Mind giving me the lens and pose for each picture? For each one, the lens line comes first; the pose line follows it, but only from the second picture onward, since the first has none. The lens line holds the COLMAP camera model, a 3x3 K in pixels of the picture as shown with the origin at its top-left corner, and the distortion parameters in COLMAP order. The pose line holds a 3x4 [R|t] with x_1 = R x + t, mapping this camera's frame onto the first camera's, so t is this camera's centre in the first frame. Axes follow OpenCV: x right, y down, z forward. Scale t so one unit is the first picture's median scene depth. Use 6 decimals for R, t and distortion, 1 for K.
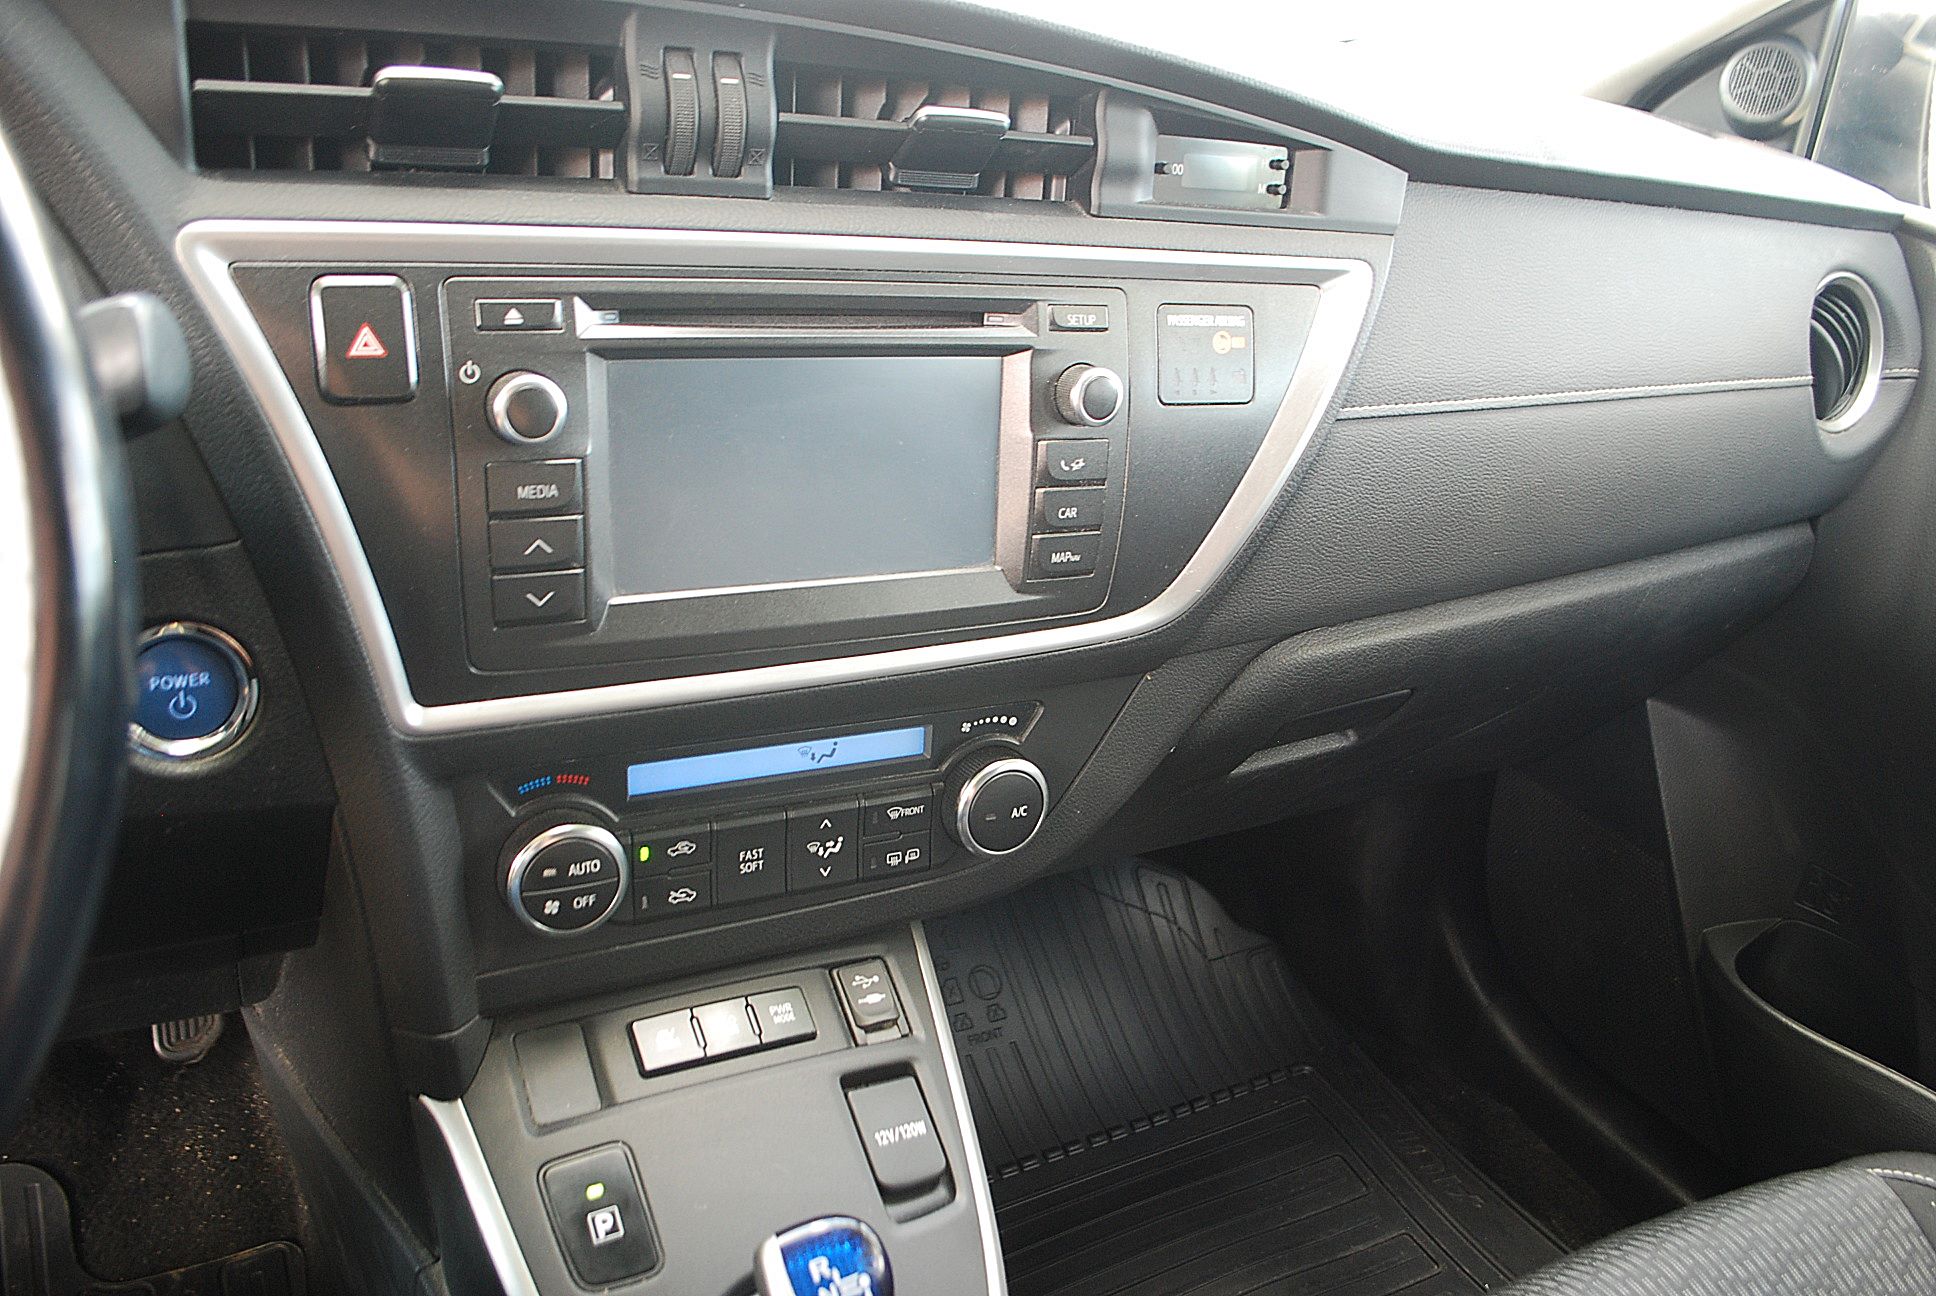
lens RADIAL K [[1524.4, 0, 971.4], [0, 1524.4, 678.2], [0, 0, 1]] dist [-0.087345, 0.014826]
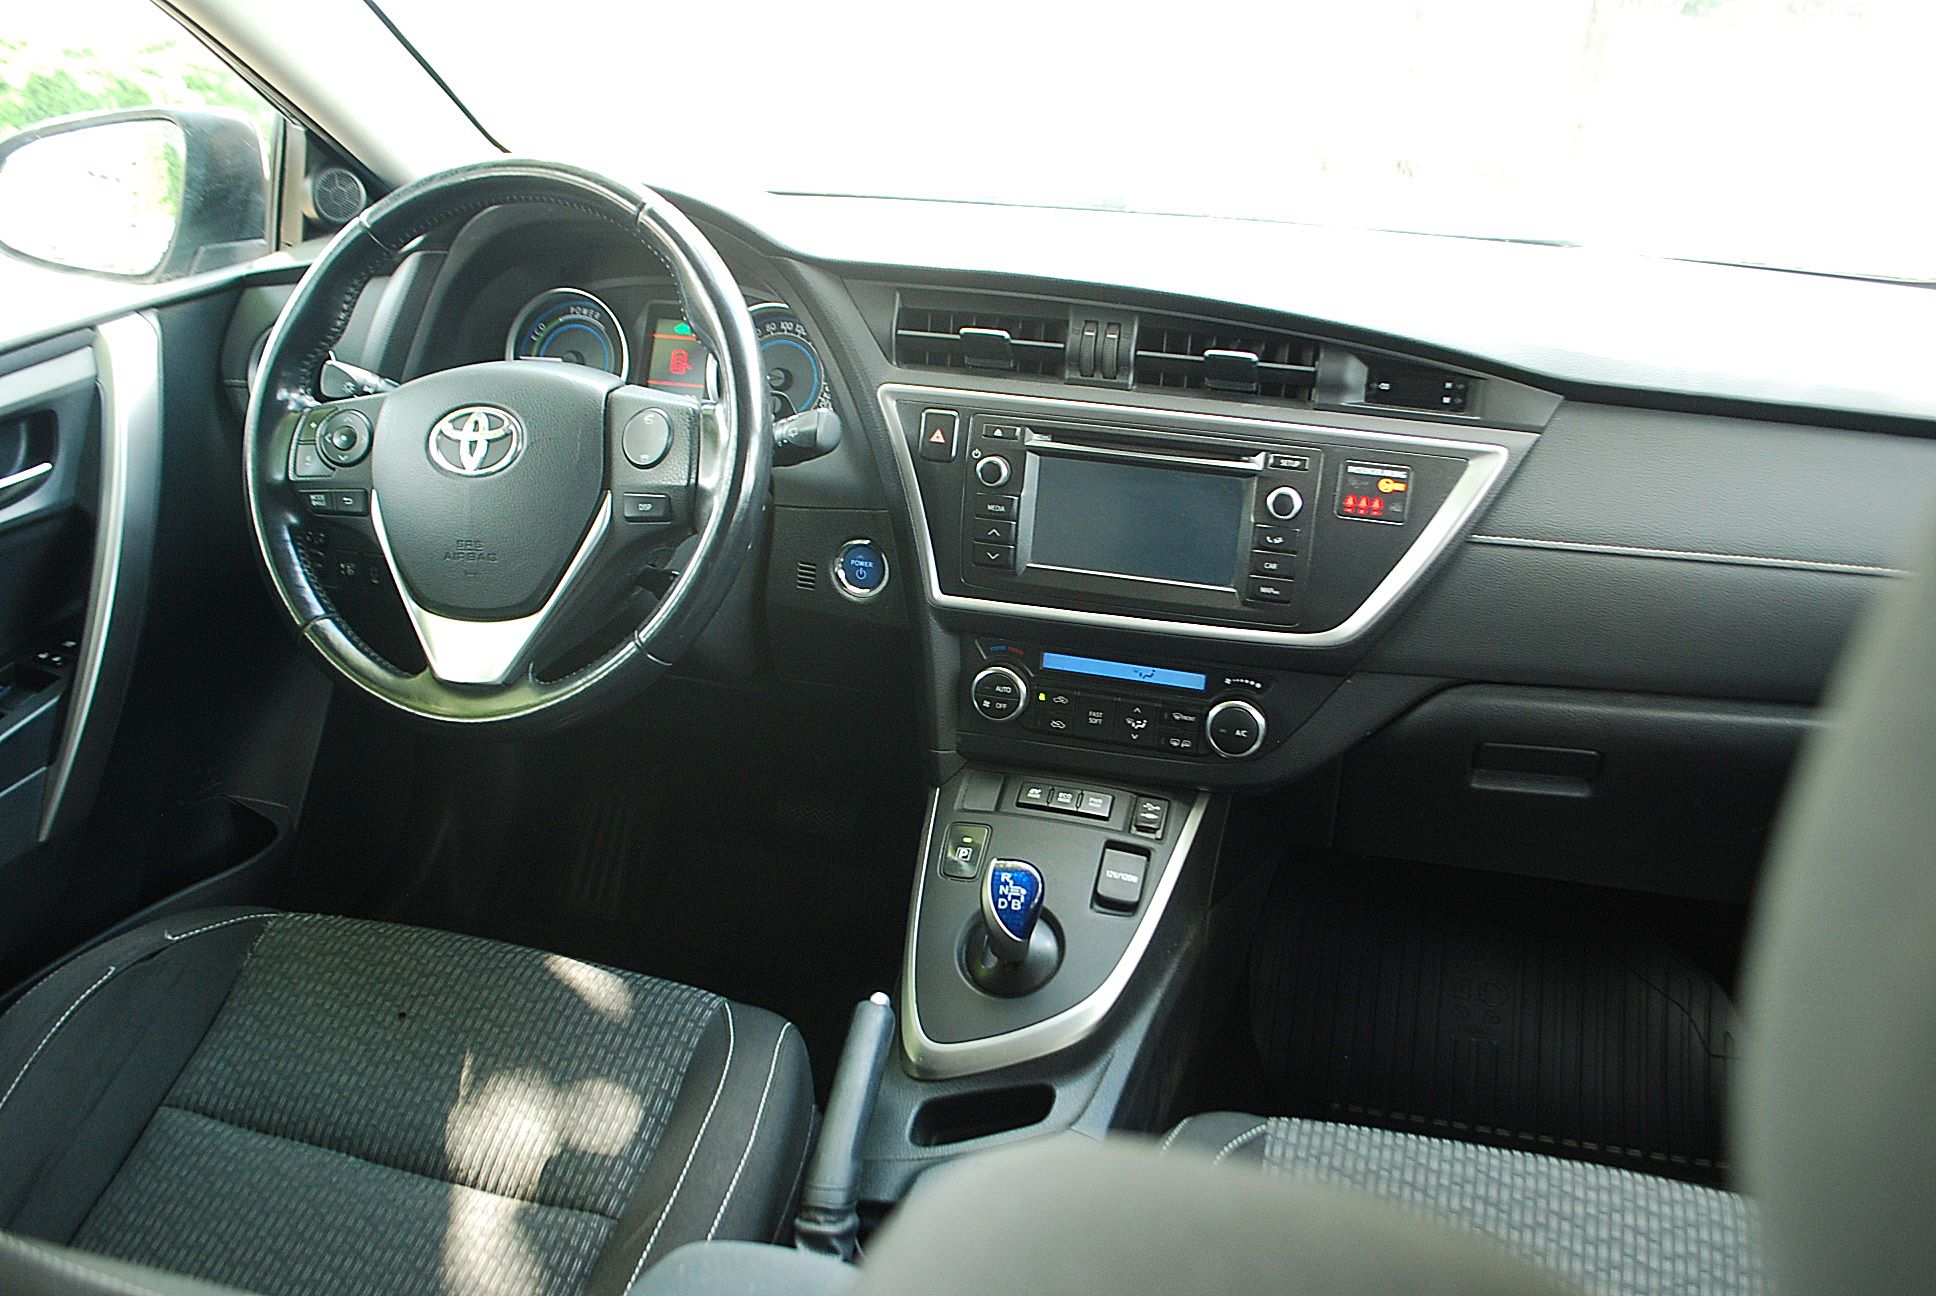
lens RADIAL K [[1524.4, 0, 984.7], [0, 1524.4, 656.2], [0, 0, 1]] dist [-0.087345, 0.014826]
pose [[0.709174, 0.167924, -0.684744, 1.049538], [-0.251304, 0.967636, -0.022971, 0.120738], [0.658725, 0.188369, 0.728422, -0.518677]]
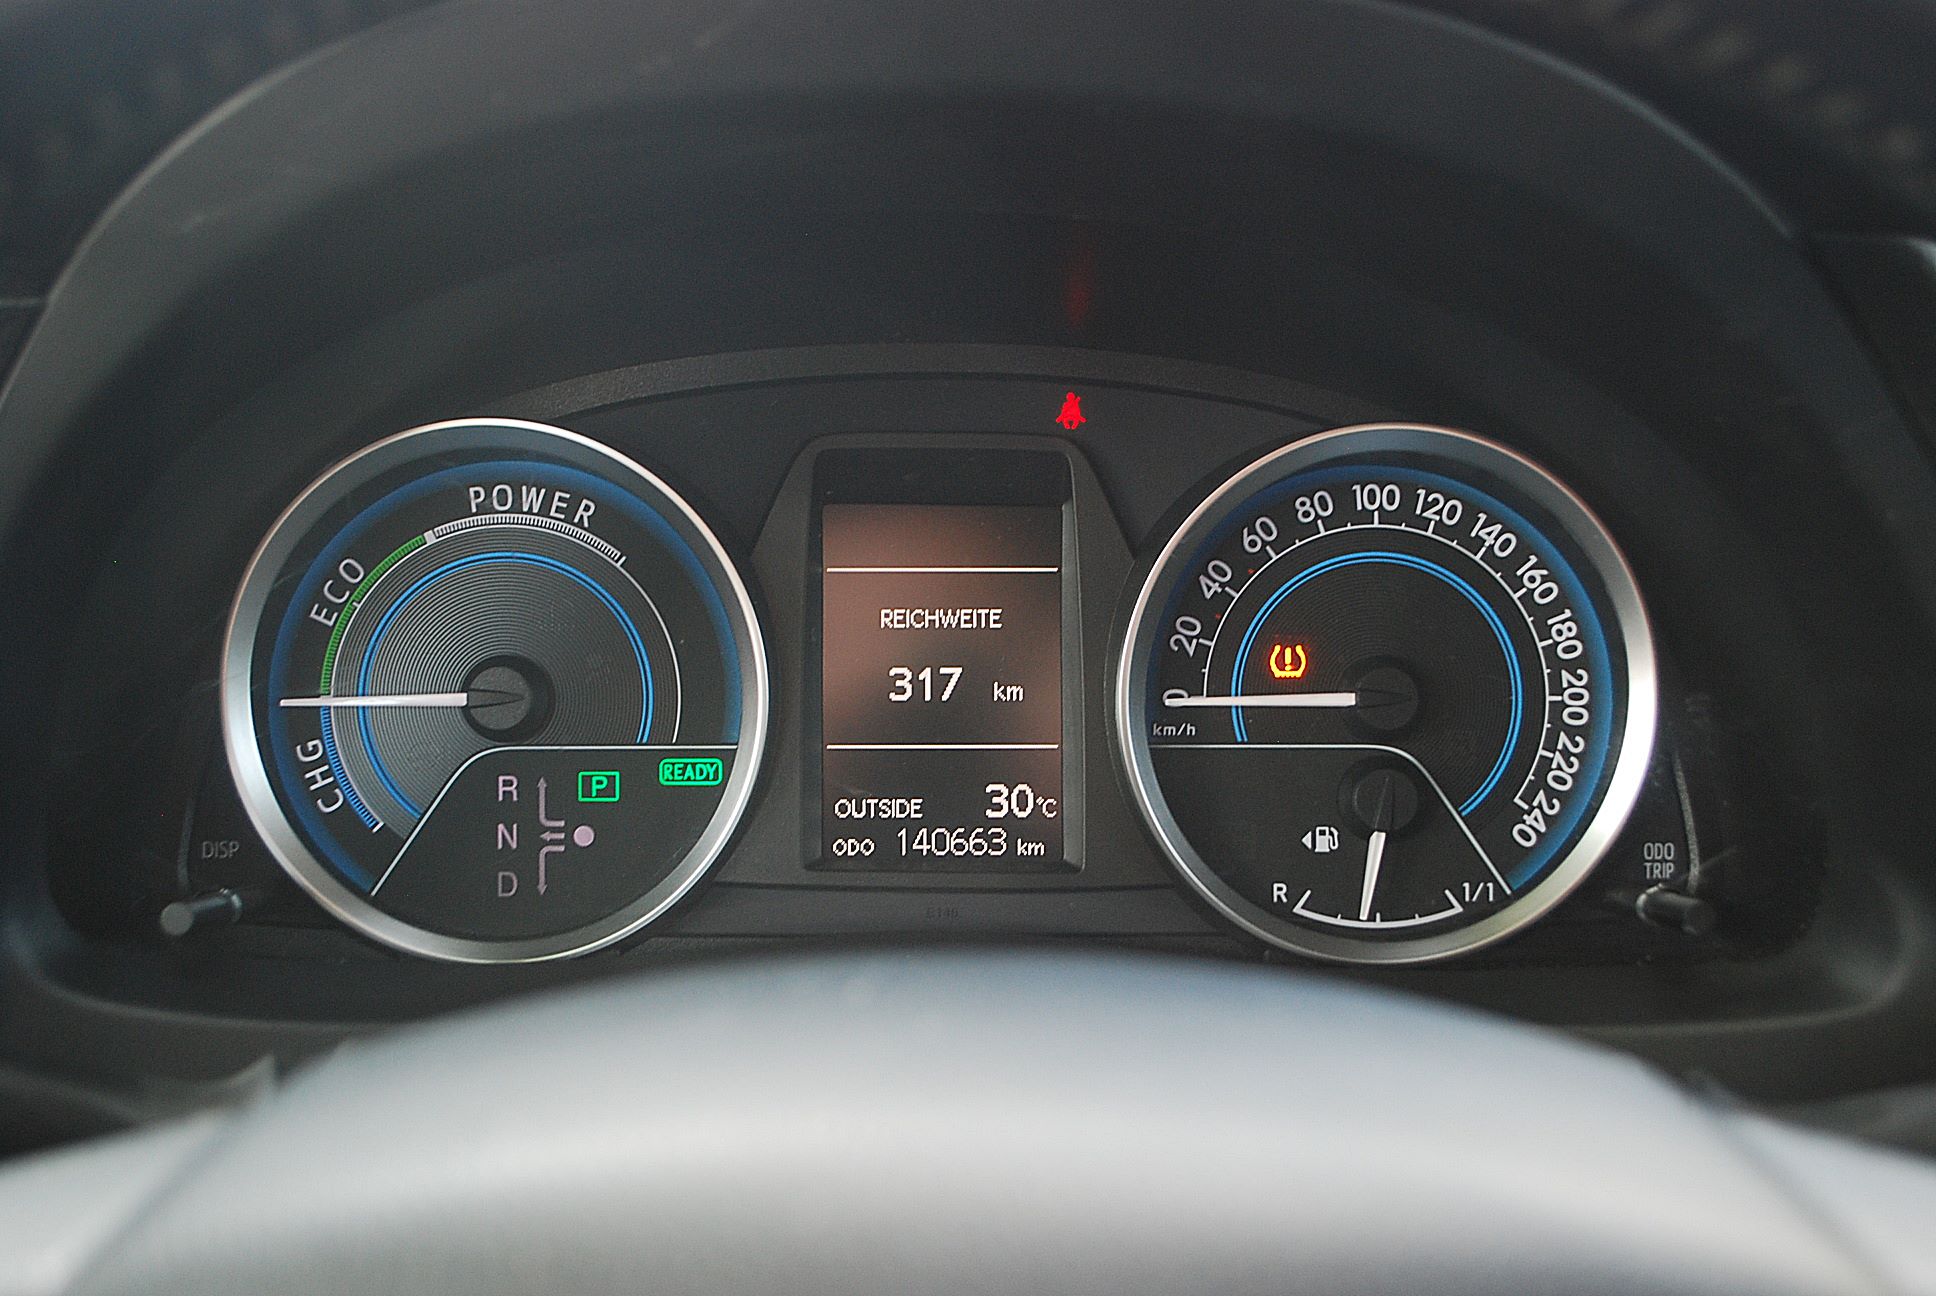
lens RADIAL K [[2072.5, 0, 966.8], [0, 2072.5, 647.0], [0, 0, 1]] dist [-0.007792, 0.000000]
pose [[0.881162, 0.034647, -0.471542, -0.399993], [-0.108116, 0.985653, -0.129613, -0.125371], [0.460286, 0.165192, 0.872266, 0.001557]]
